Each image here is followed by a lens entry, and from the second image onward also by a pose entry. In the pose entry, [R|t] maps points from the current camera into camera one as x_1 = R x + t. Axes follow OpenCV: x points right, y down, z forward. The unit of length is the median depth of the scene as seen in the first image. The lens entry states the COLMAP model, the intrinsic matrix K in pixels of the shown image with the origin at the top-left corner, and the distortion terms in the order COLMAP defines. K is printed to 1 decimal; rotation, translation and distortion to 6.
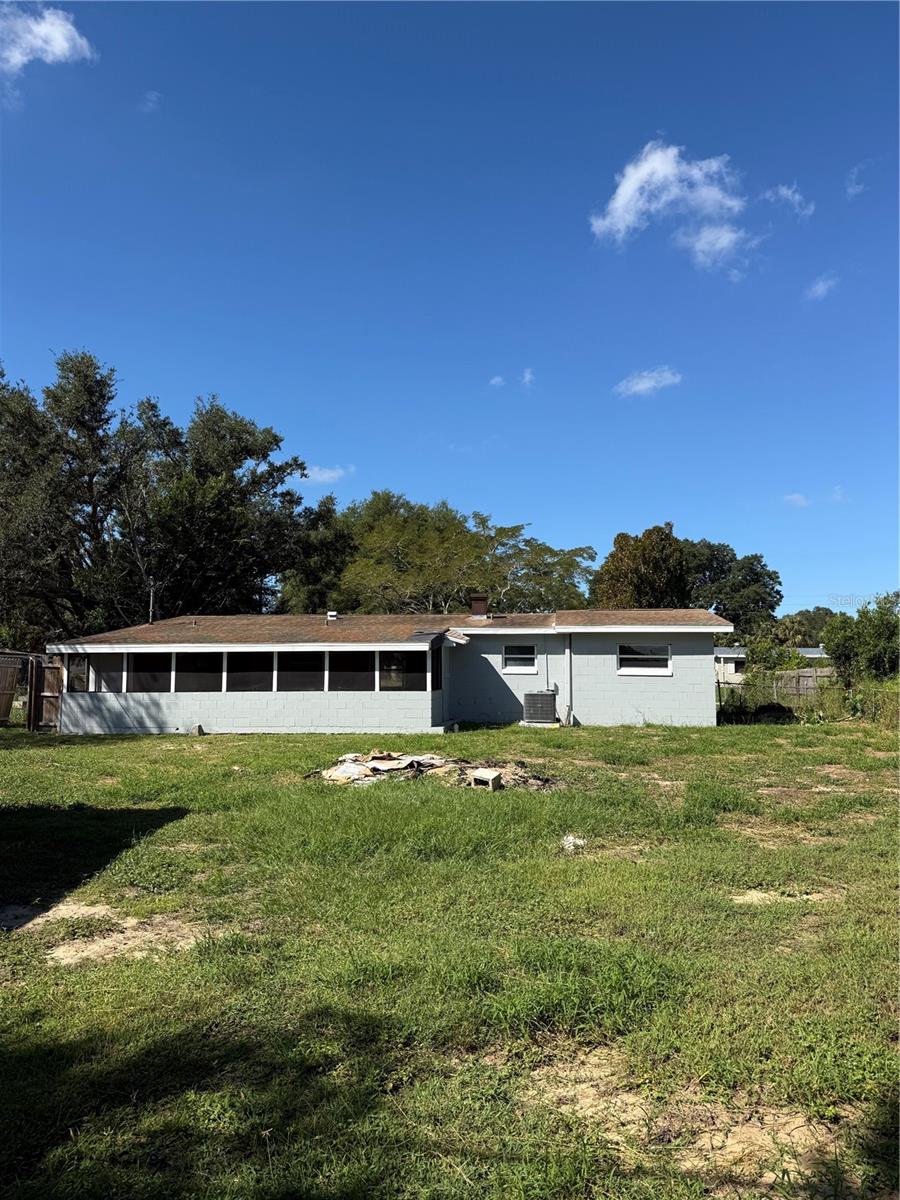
lens RADIAL K [[809.5, 0, 450.0], [0, 809.5, 600.0], [0, 0, 1]] dist [0.075677, -0.000752]
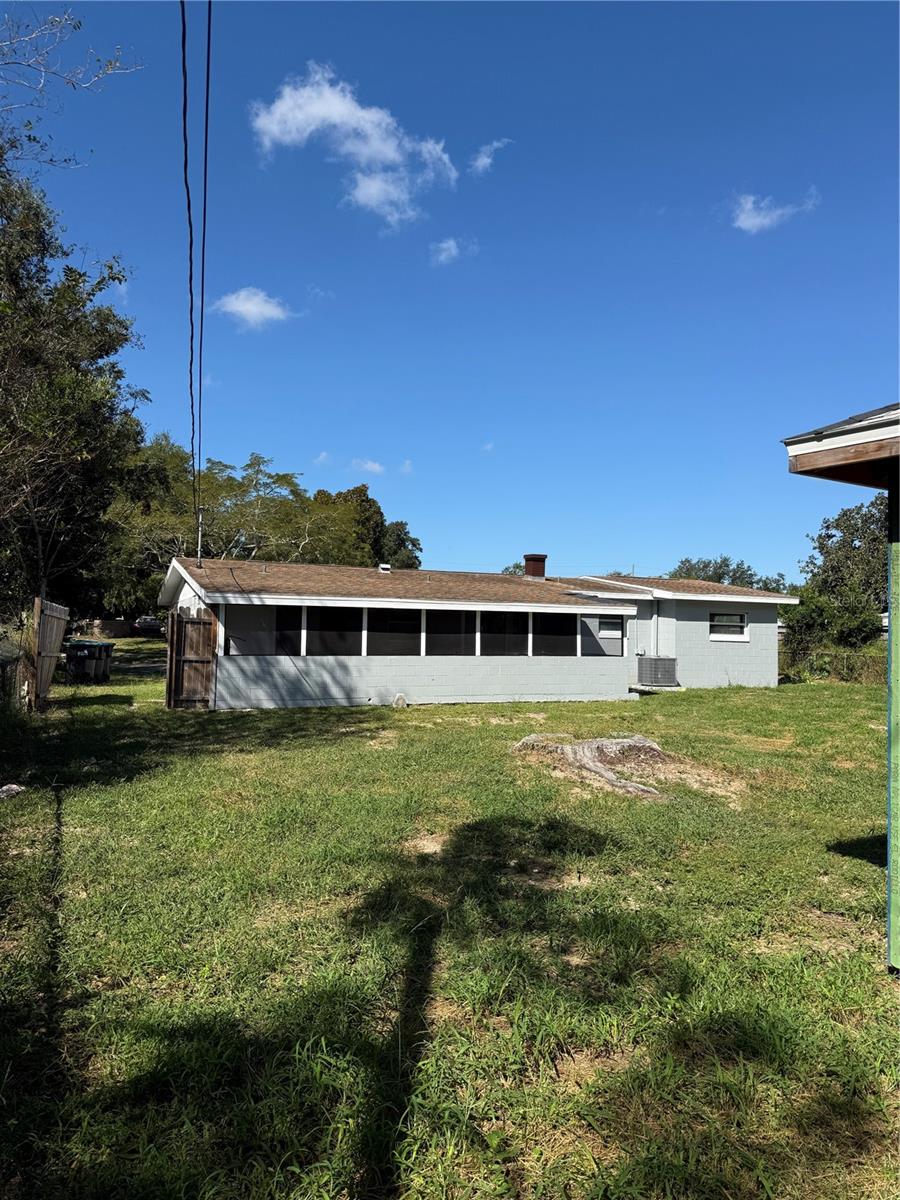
lens RADIAL K [[849.7, 0, 450.0], [0, 849.7, 600.0], [0, 0, 1]] dist [0.079097, -0.000157]
pose [[0.868005, 0.033423, 0.495430, -0.643893], [-0.058718, 0.997641, 0.035572, 0.019431], [-0.493072, -0.059968, 0.867919, 0.198779]]
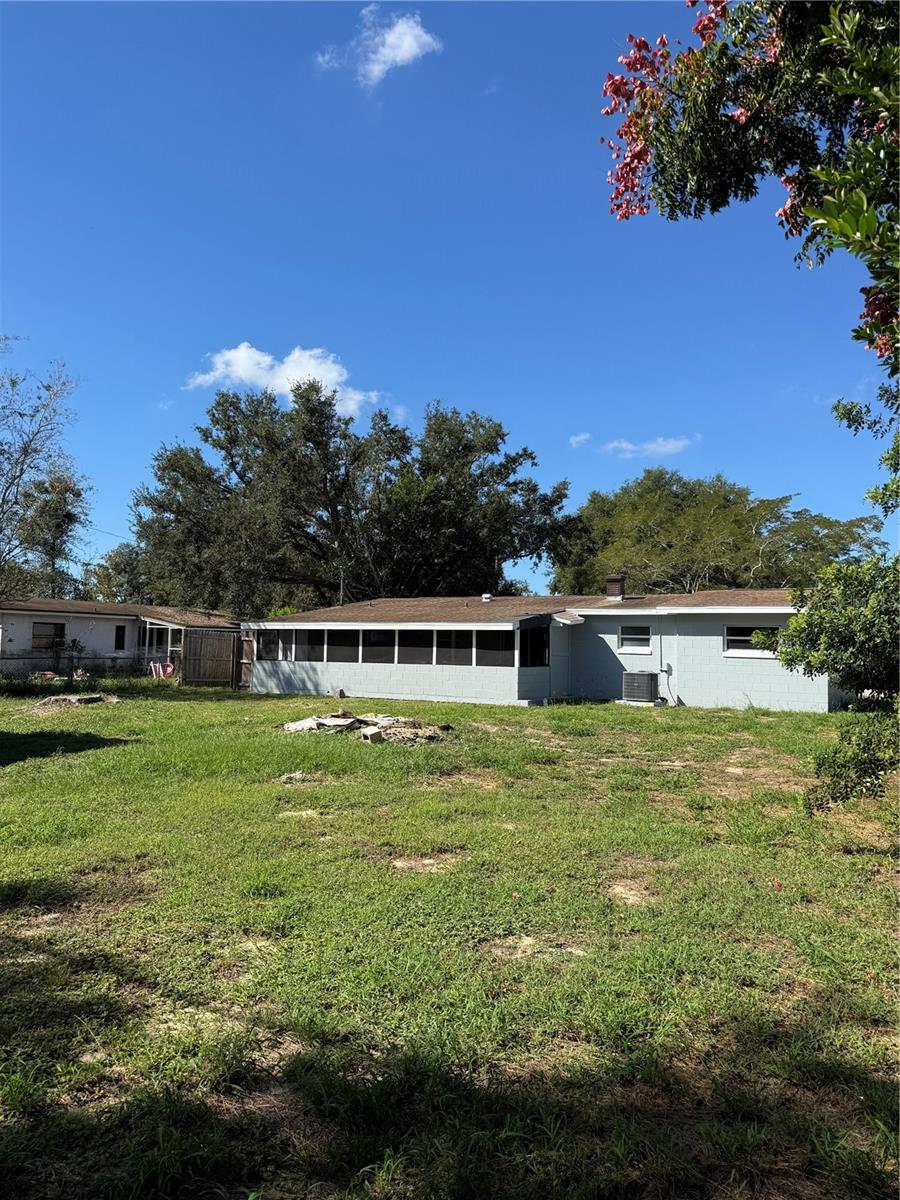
lens RADIAL K [[809.5, 0, 450.0], [0, 809.5, 600.0], [0, 0, 1]] dist [0.075677, -0.000752]
pose [[0.913192, -0.006403, -0.407479, 0.307077], [0.016726, 0.999623, 0.021777, -0.002825], [0.407186, -0.026702, 0.912955, -0.027941]]
